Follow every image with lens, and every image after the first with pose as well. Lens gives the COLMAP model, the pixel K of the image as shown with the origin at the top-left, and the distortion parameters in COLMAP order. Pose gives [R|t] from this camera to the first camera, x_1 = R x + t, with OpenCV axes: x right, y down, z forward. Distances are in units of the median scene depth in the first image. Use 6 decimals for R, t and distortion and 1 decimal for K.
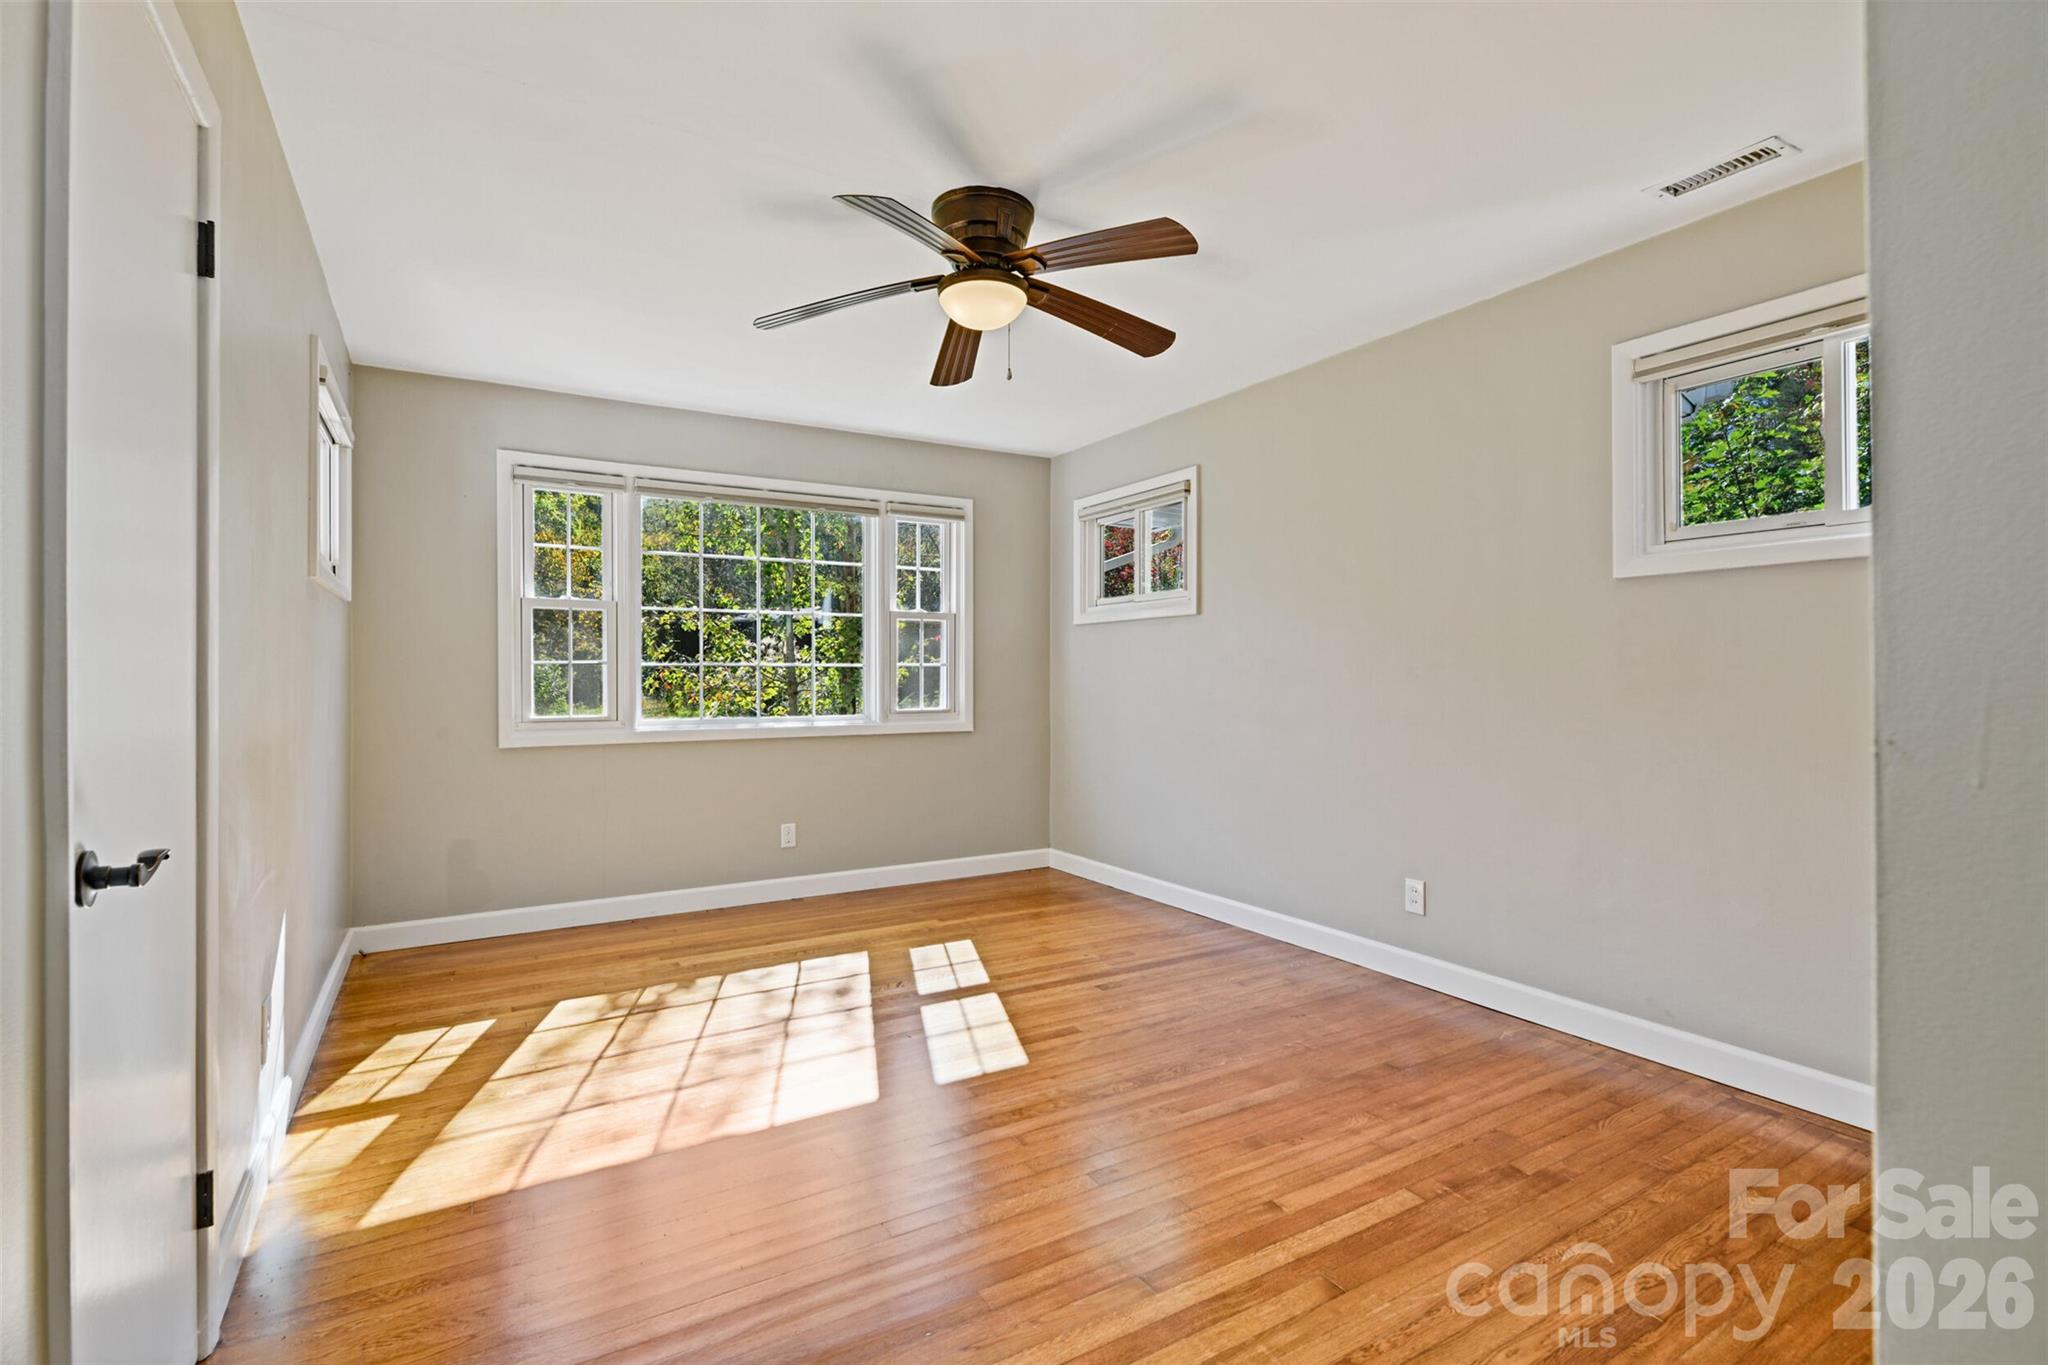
lens RADIAL K [[950.8, 0, 1014.8], [0, 950.8, 686.1], [0, 0, 1]] dist [0.016269, 0.001110]
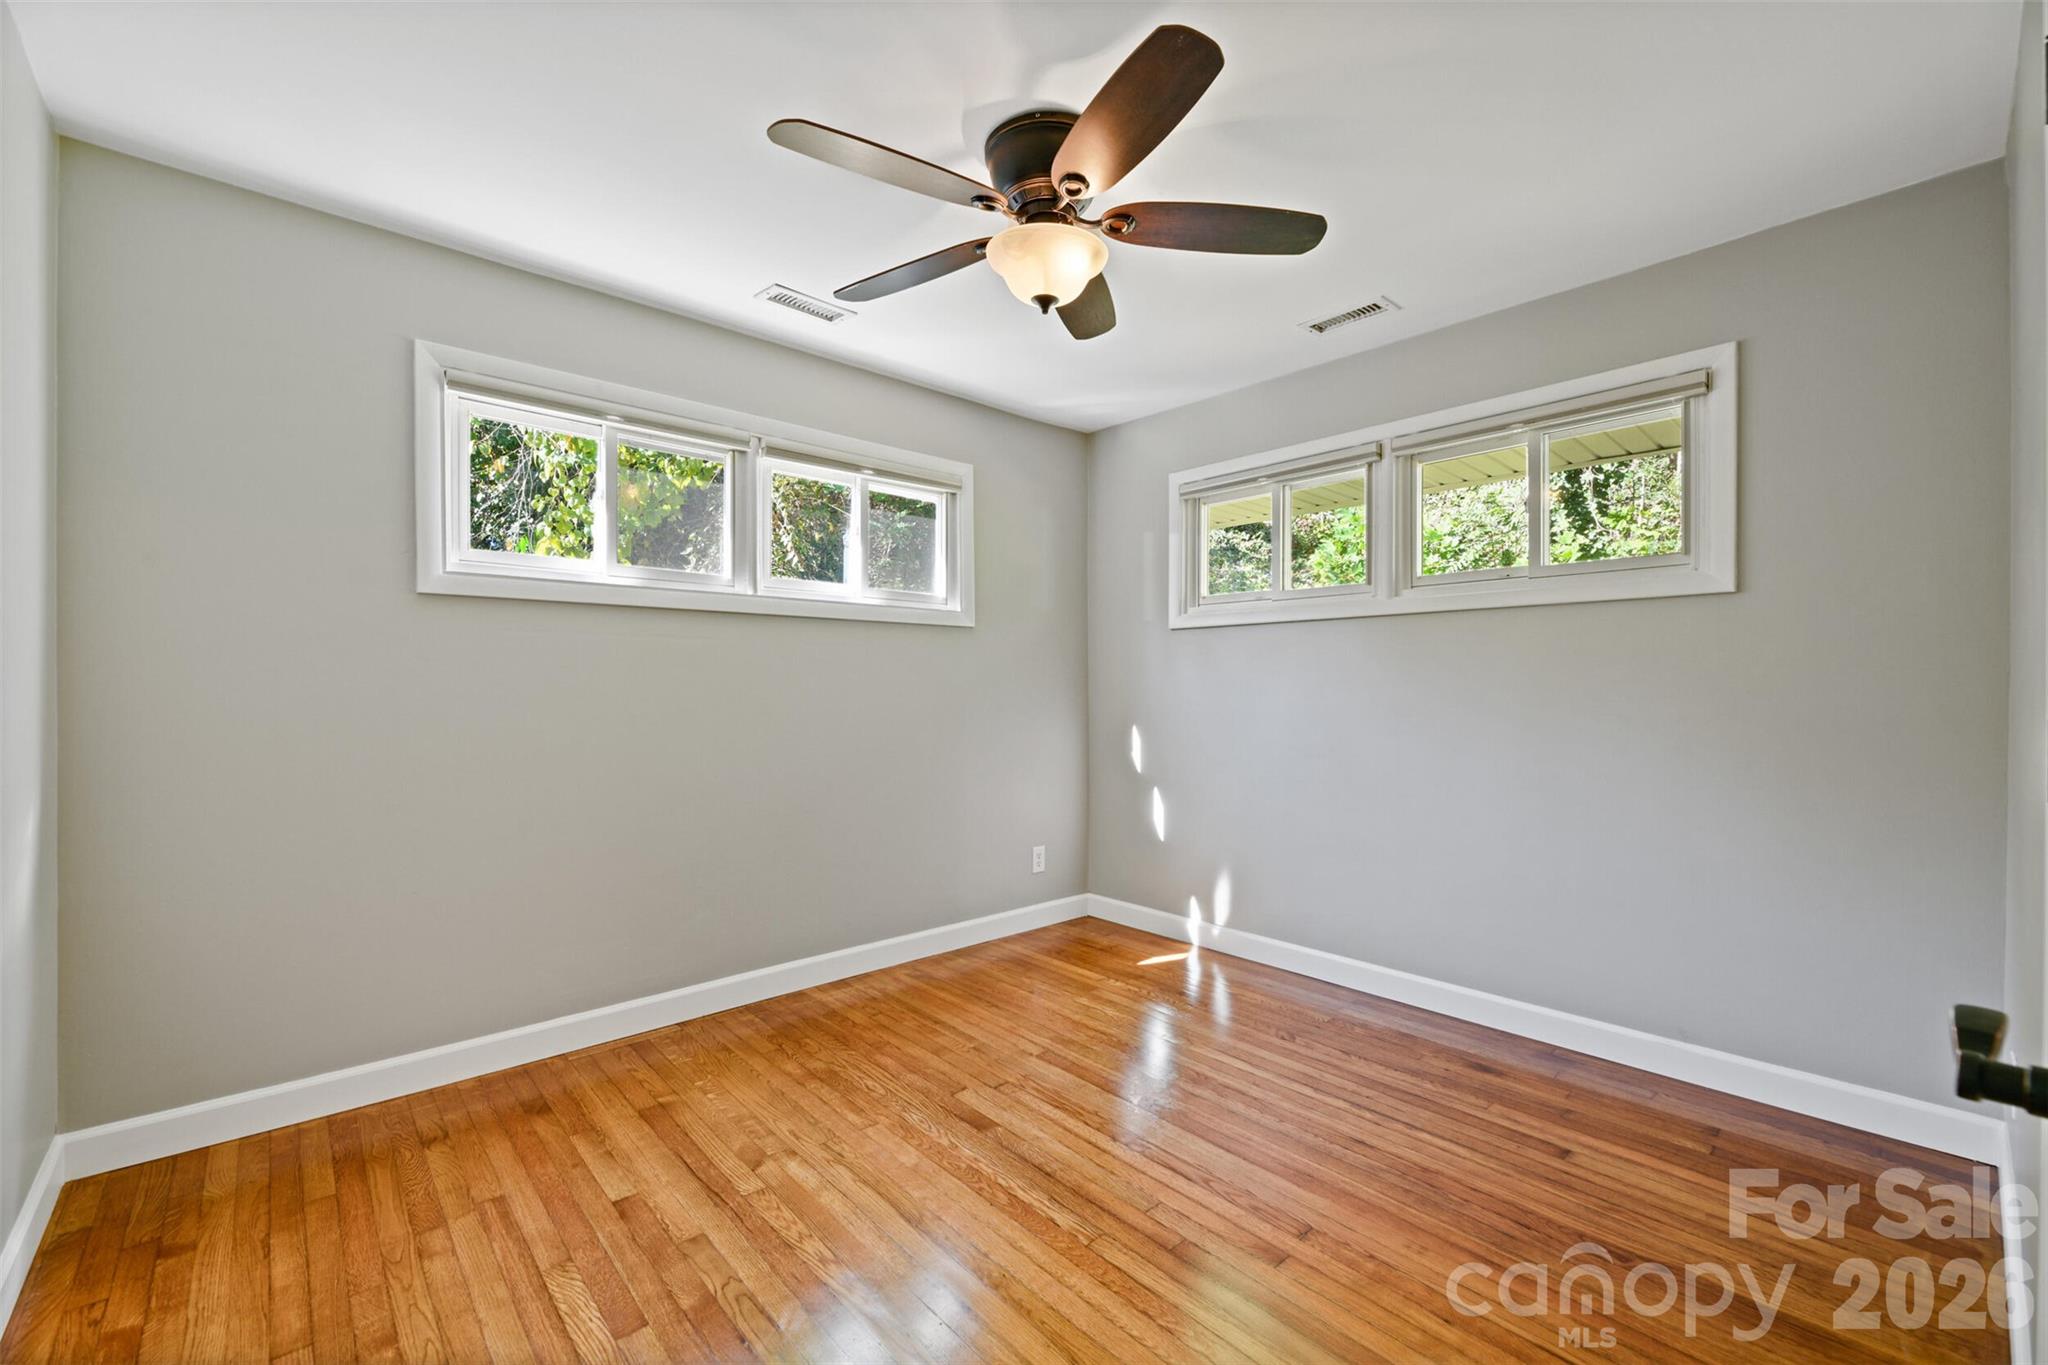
lens RADIAL K [[838.7, 0, 1036.6], [0, 838.7, 700.9], [0, 0, 1]] dist [0.000319, -0.000077]
pose [[0.976718, 0.001415, 0.214521, -0.212921], [-0.002110, 0.999993, 0.003013, -0.004894], [-0.214515, -0.003396, 0.976715, 0.357095]]
